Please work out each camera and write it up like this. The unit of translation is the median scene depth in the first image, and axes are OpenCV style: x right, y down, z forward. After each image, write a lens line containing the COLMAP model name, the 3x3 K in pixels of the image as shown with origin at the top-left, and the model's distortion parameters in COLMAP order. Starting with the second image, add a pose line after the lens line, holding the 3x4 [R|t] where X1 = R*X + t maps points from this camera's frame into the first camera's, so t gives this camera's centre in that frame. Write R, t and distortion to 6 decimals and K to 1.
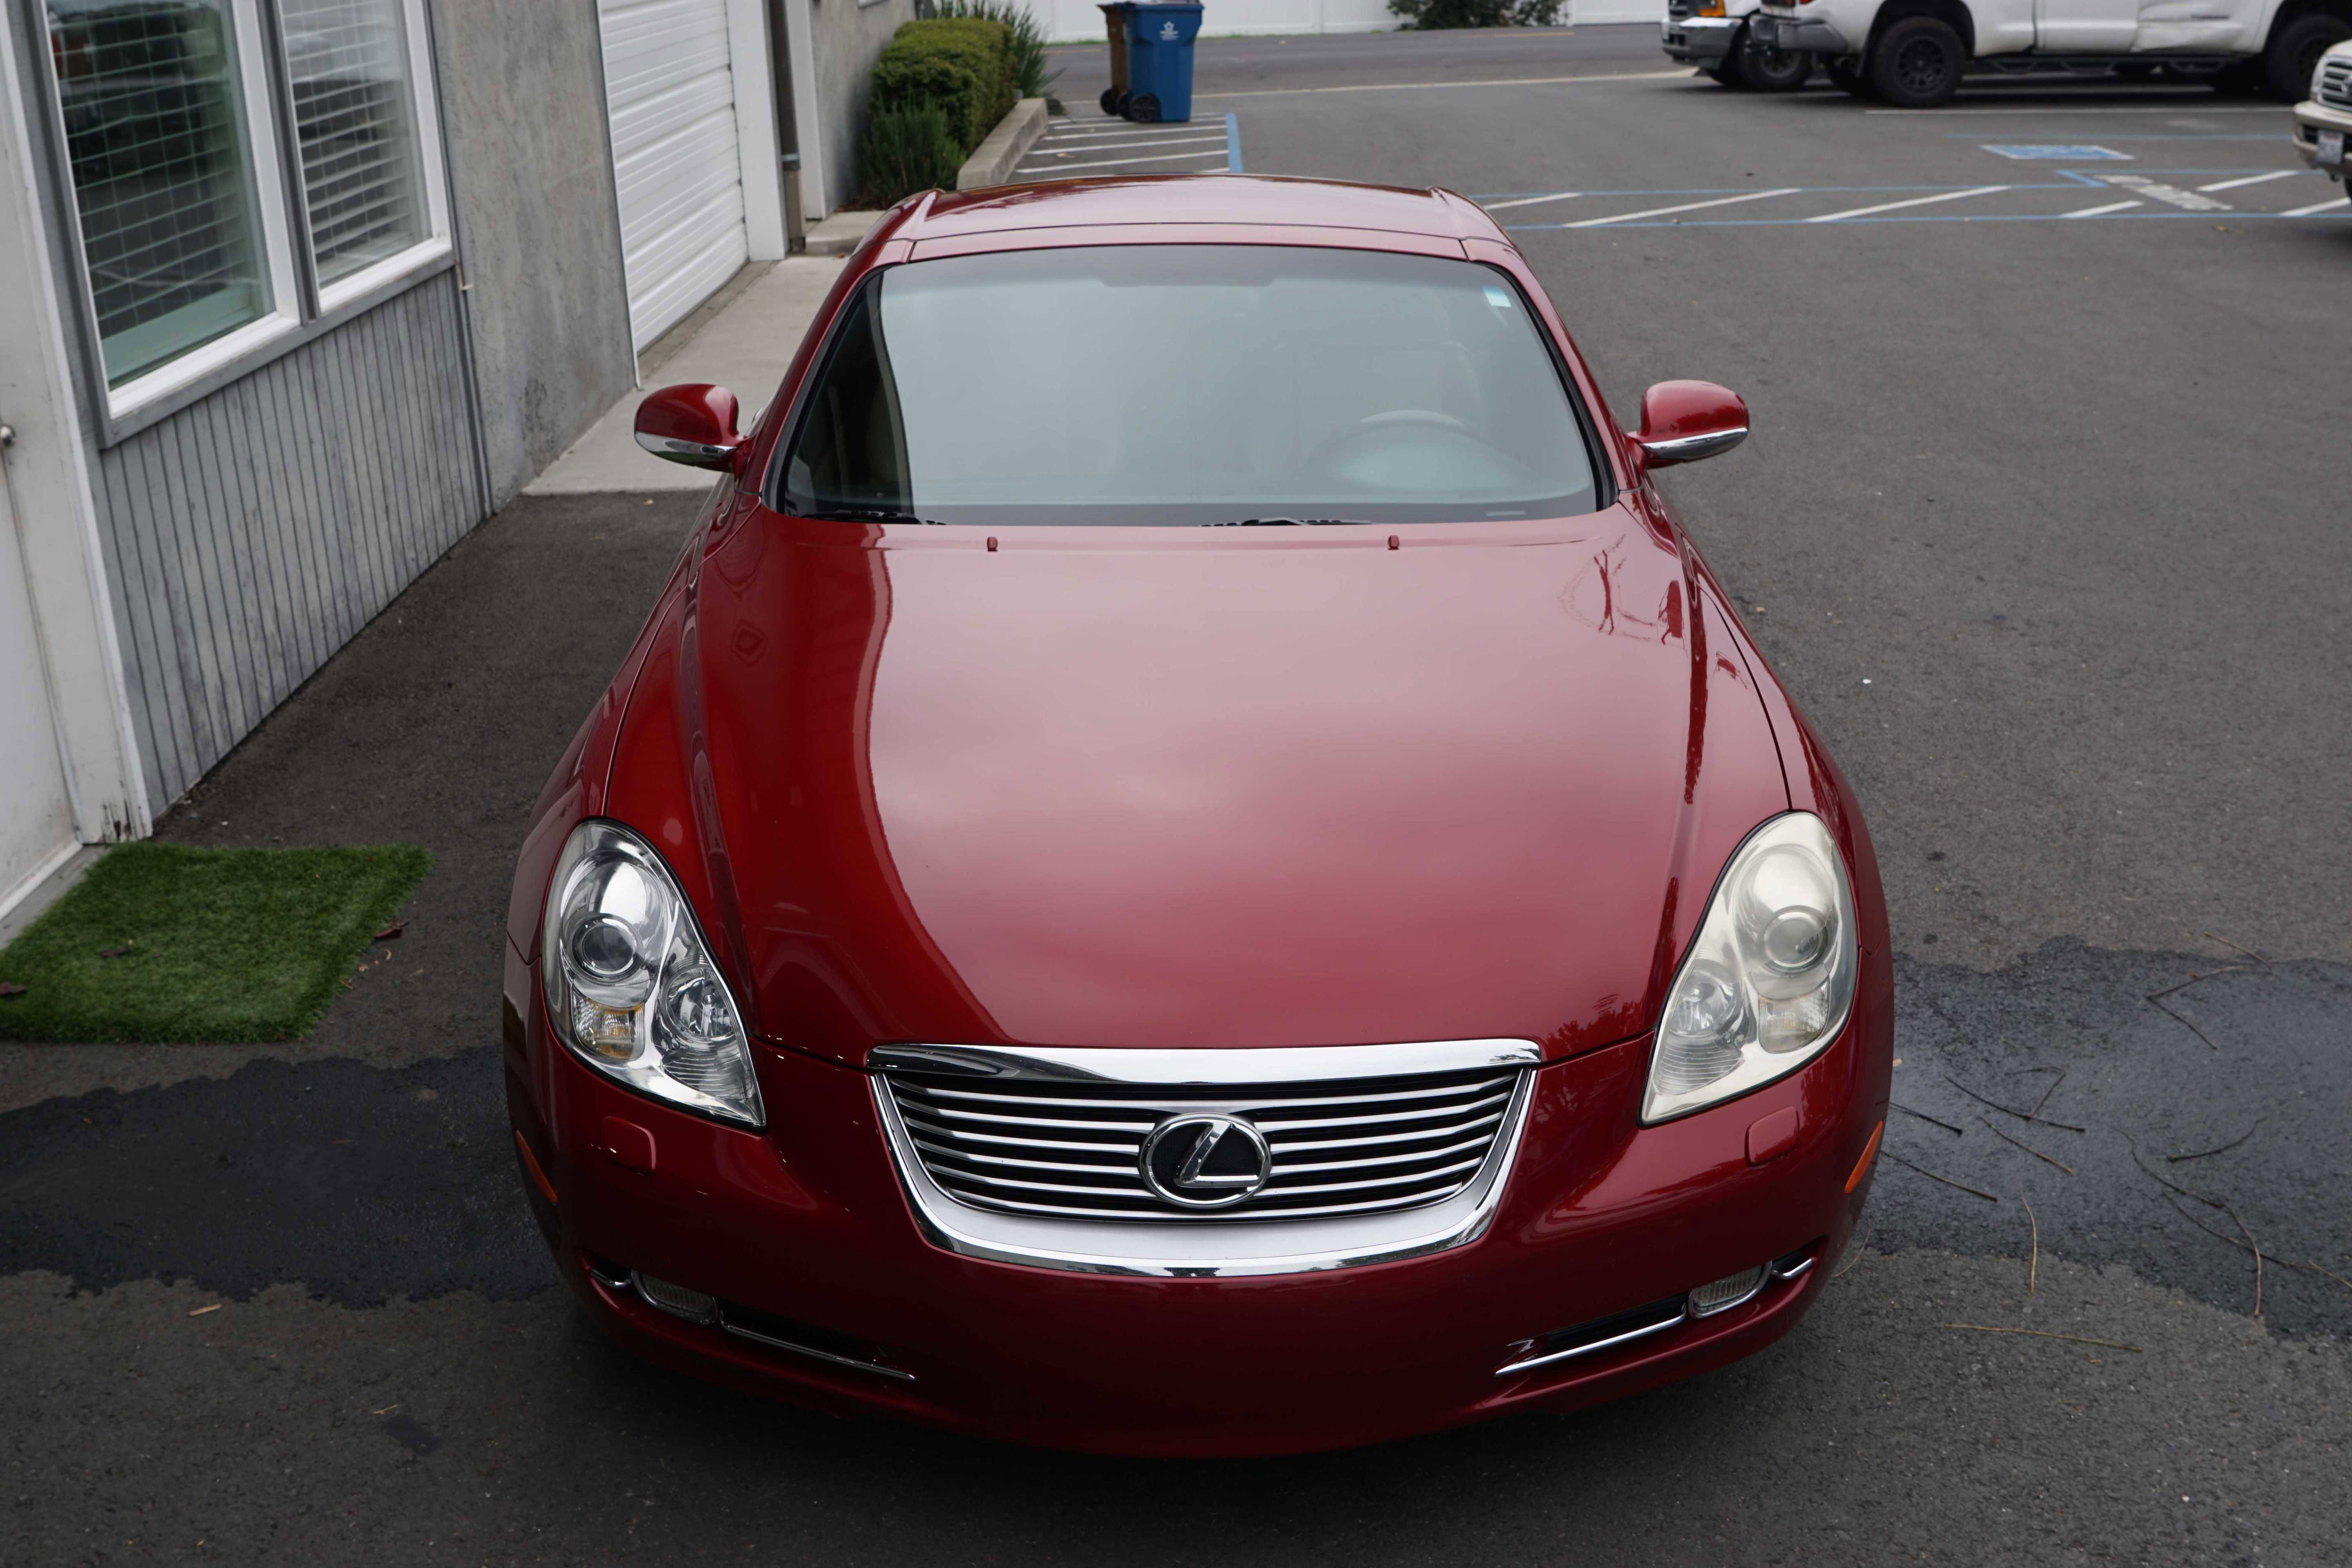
lens RADIAL K [[2500.9, 0, 1187.3], [0, 2500.9, 779.4], [0, 0, 1]] dist [-0.125686, 0.048217]
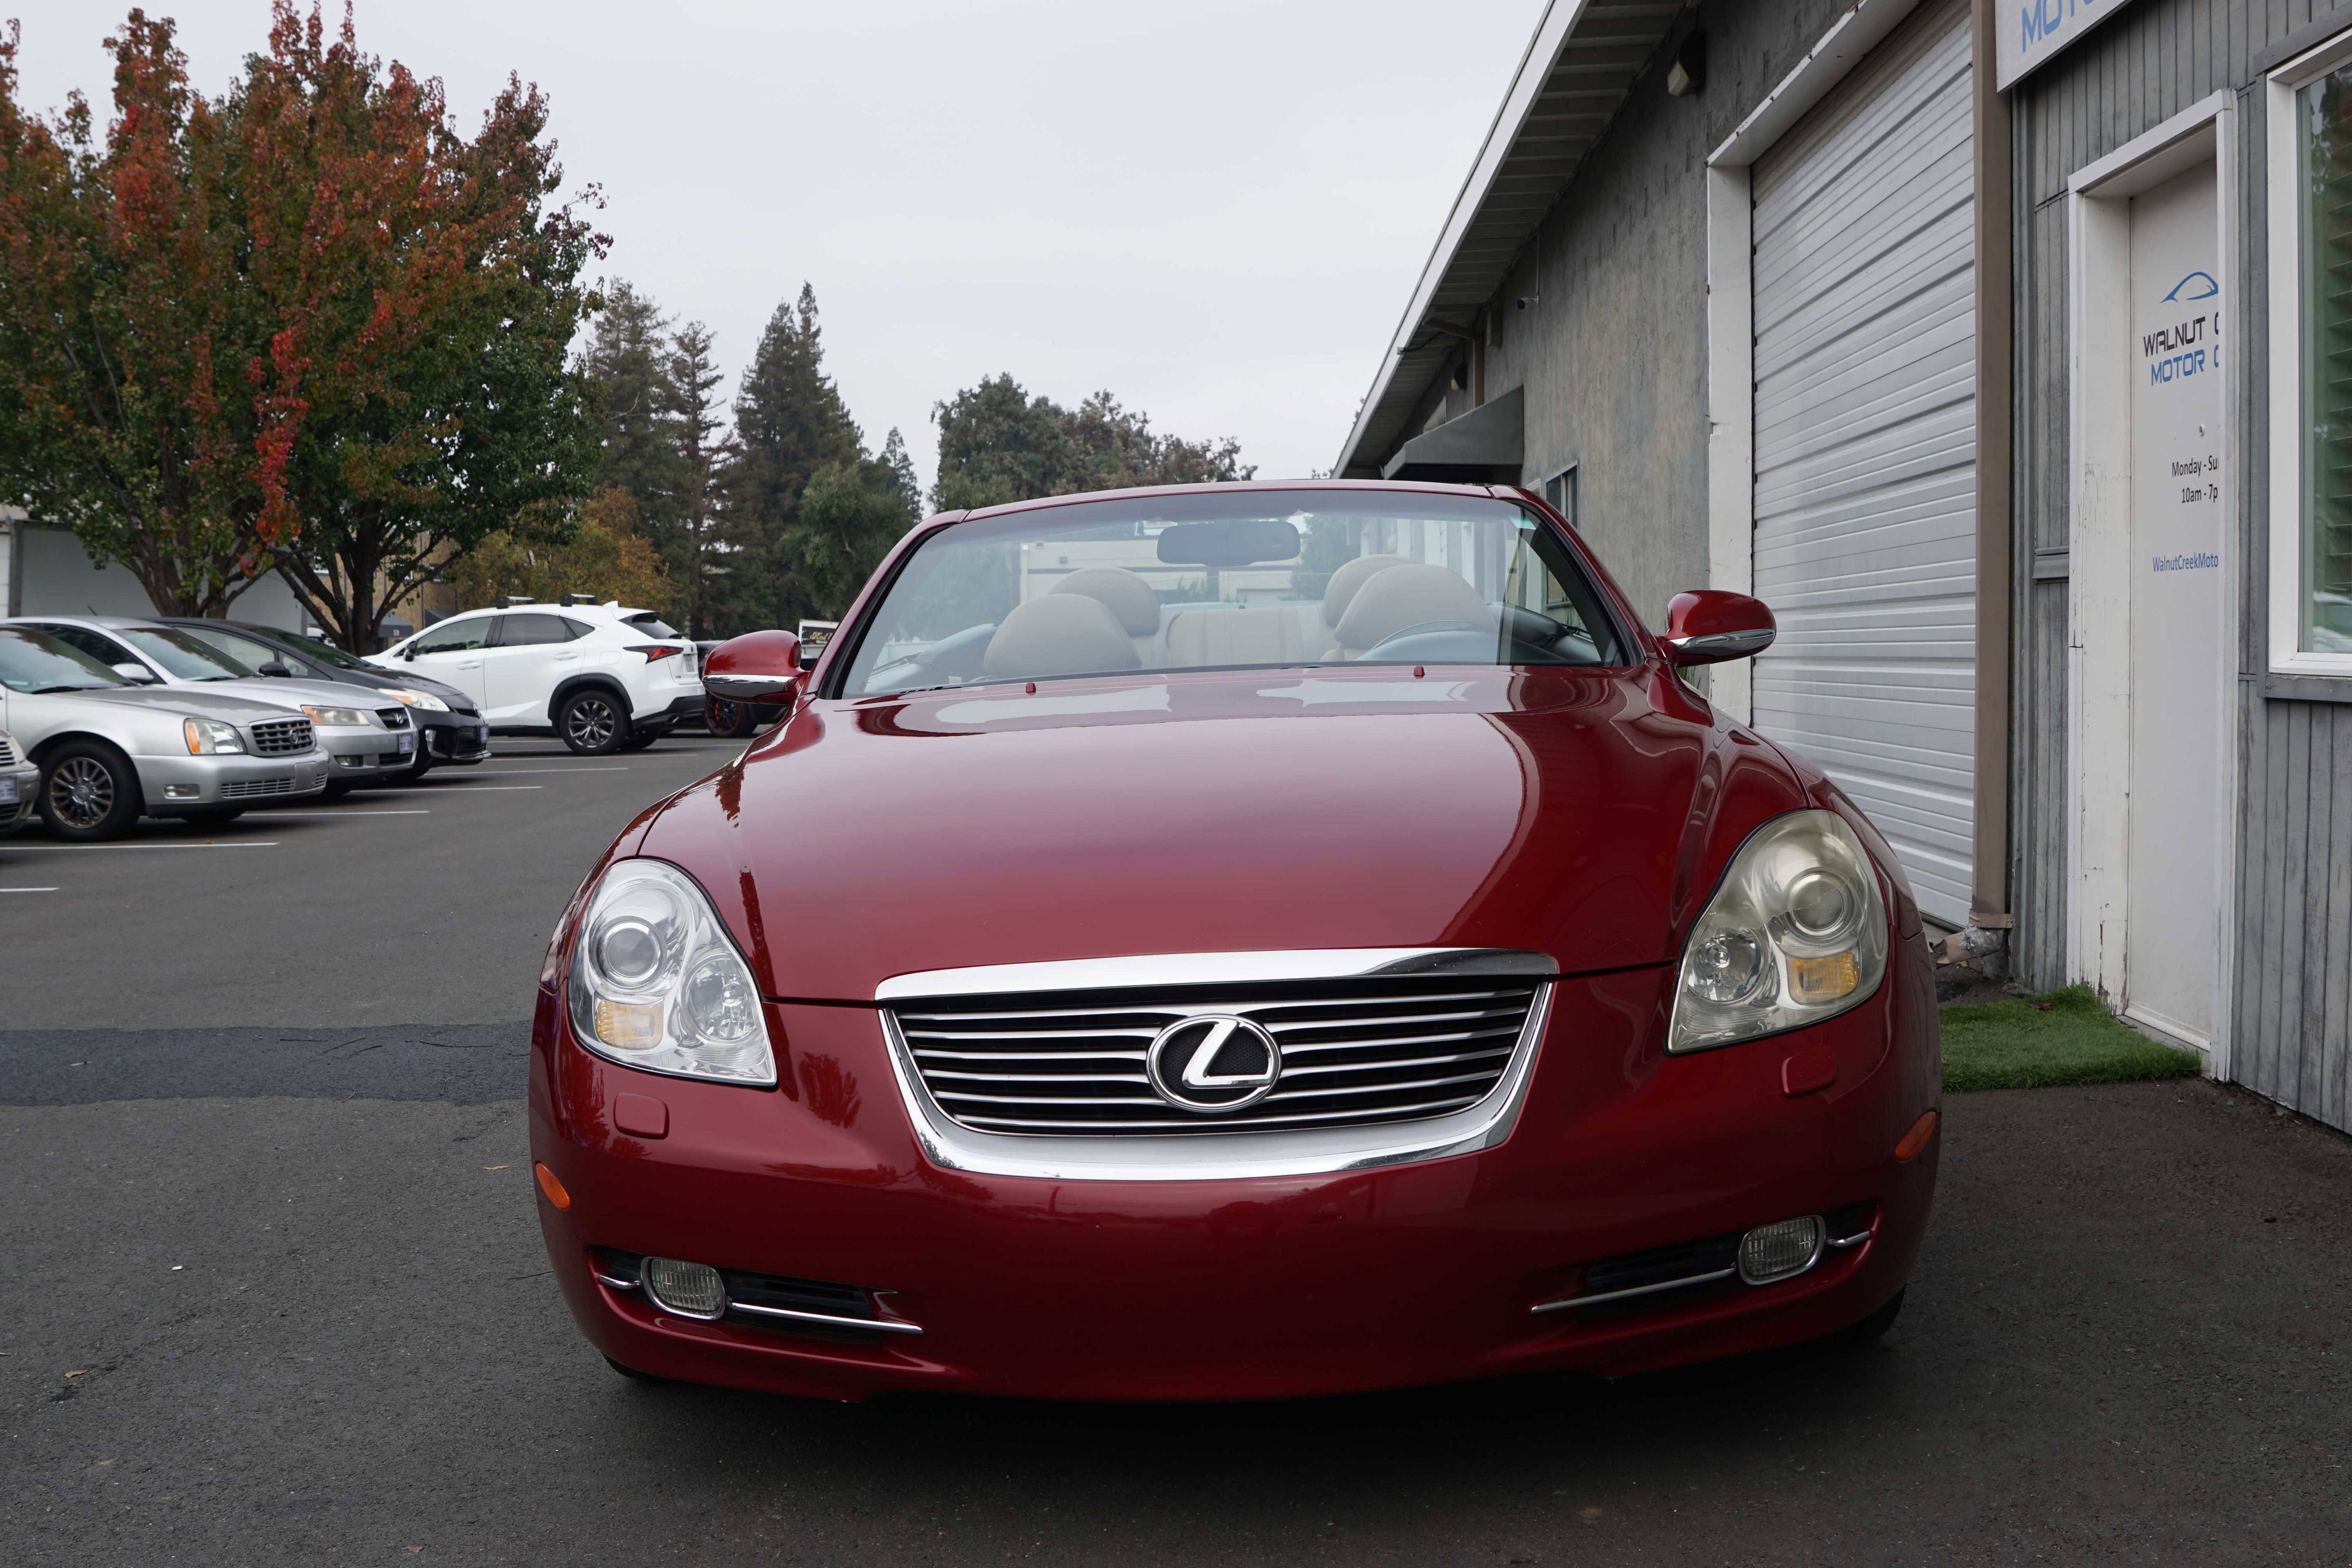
lens RADIAL K [[2505.5, 0, 1189.5], [0, 2505.5, 785.1], [0, 0, 1]] dist [-0.147789, 0.106499]
pose [[-0.998506, 0.050102, 0.021824, -0.033047], [0.054648, 0.917603, 0.393724, -0.417230], [-0.000300, 0.394329, -0.918969, 1.564485]]
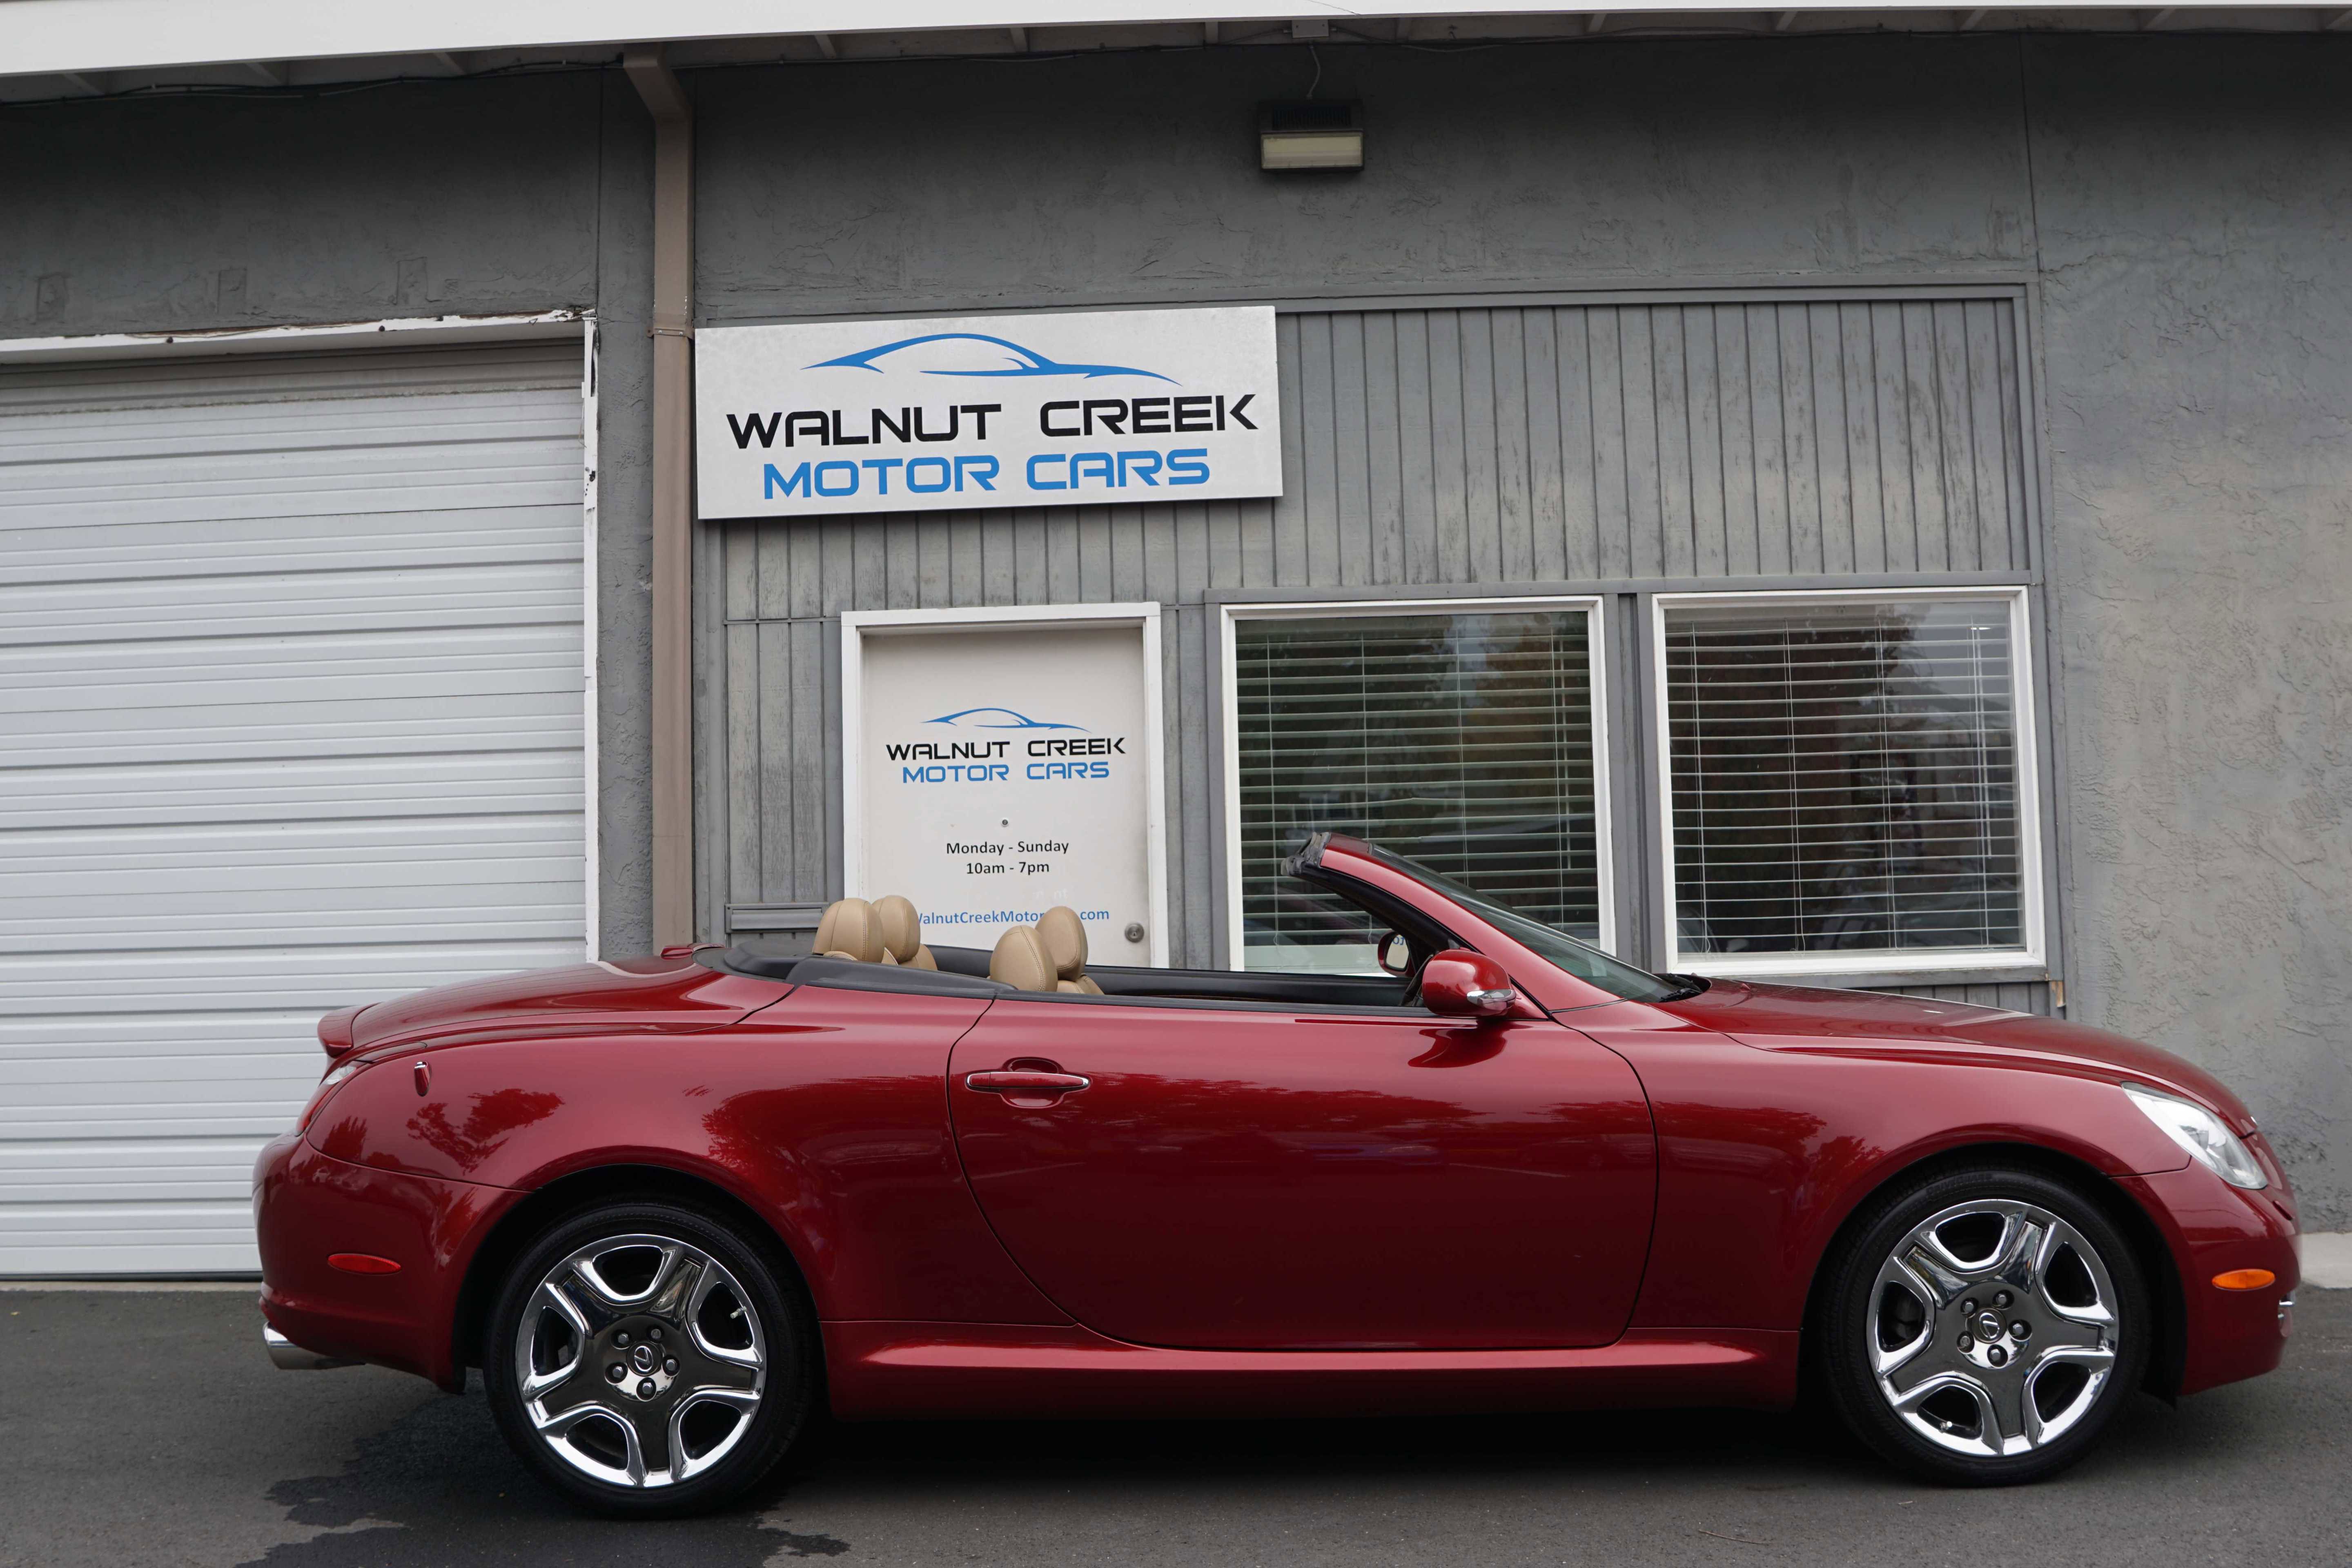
lens RADIAL K [[2511.8, 0, 1197.6], [0, 2511.8, 787.2], [0, 0, 1]] dist [-0.154408, 0.115583]
pose [[-0.006070, -0.025812, -0.999648, 0.880297], [-0.316319, 0.948384, -0.022568, -0.183474], [0.948634, 0.316071, -0.013922, 0.796935]]
